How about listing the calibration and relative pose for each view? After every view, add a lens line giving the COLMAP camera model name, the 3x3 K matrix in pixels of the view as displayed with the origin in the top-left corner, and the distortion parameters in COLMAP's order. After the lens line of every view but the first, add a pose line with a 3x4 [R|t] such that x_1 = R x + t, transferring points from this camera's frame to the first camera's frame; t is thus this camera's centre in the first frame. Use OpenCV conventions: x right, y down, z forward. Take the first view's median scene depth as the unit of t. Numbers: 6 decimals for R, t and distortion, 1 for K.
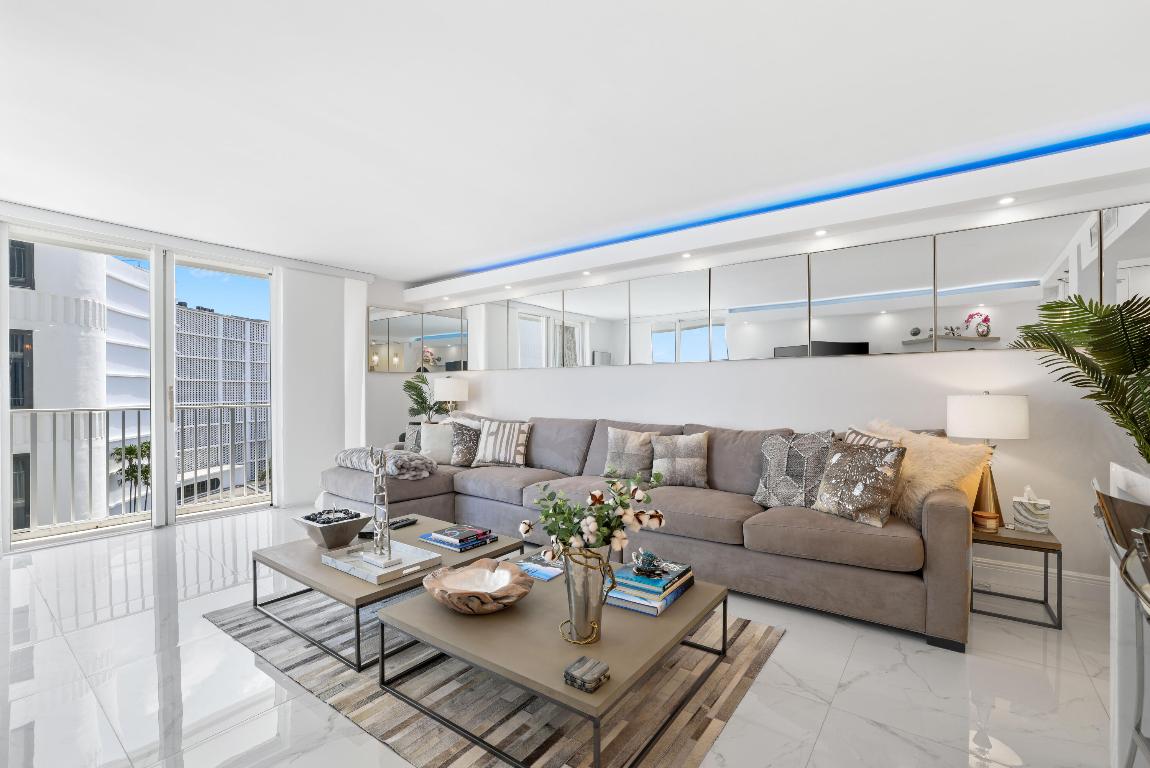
lens RADIAL K [[496.2, 0, 564.6], [0, 496.2, 386.4], [0, 0, 1]] dist [-0.014153, 0.000301]
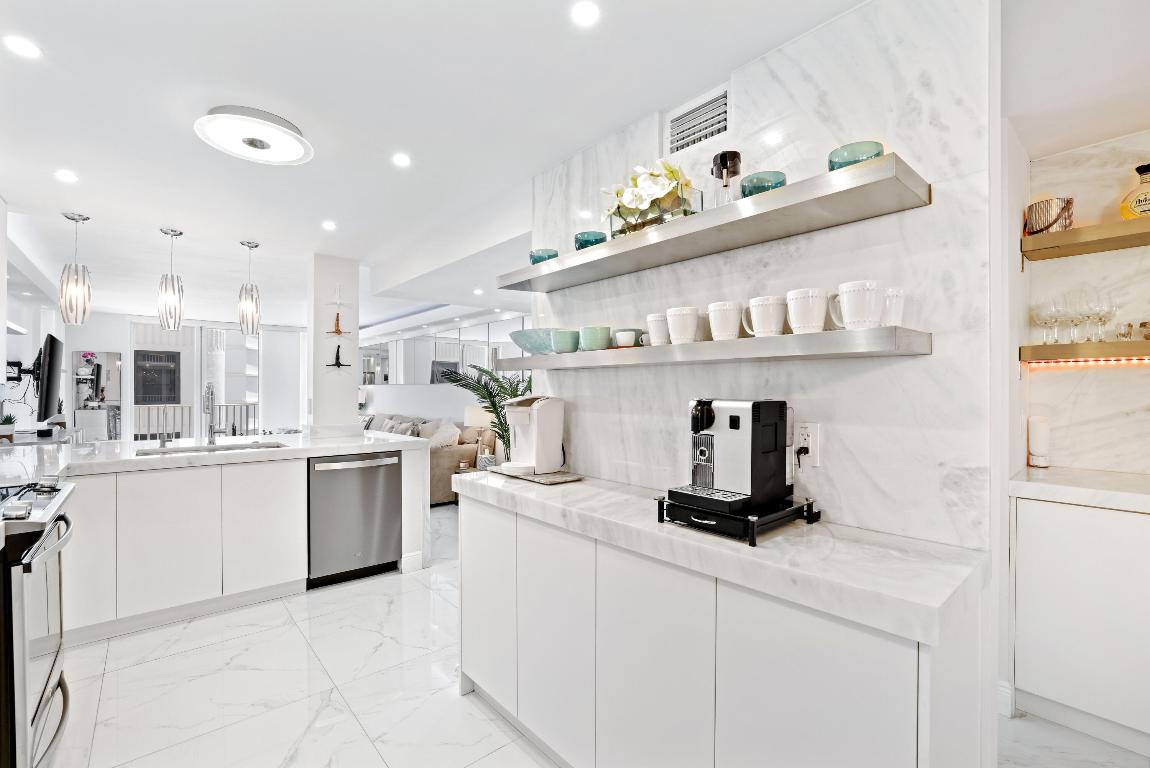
lens RADIAL K [[496.2, 0, 564.6], [0, 496.2, 386.4], [0, 0, 1]] dist [-0.014153, 0.000301]
pose [[0.976681, 0.007532, -0.214564, 0.671602], [-0.009311, 0.999930, -0.007283, -0.014748], [0.214494, 0.009111, 0.976683, -0.392766]]
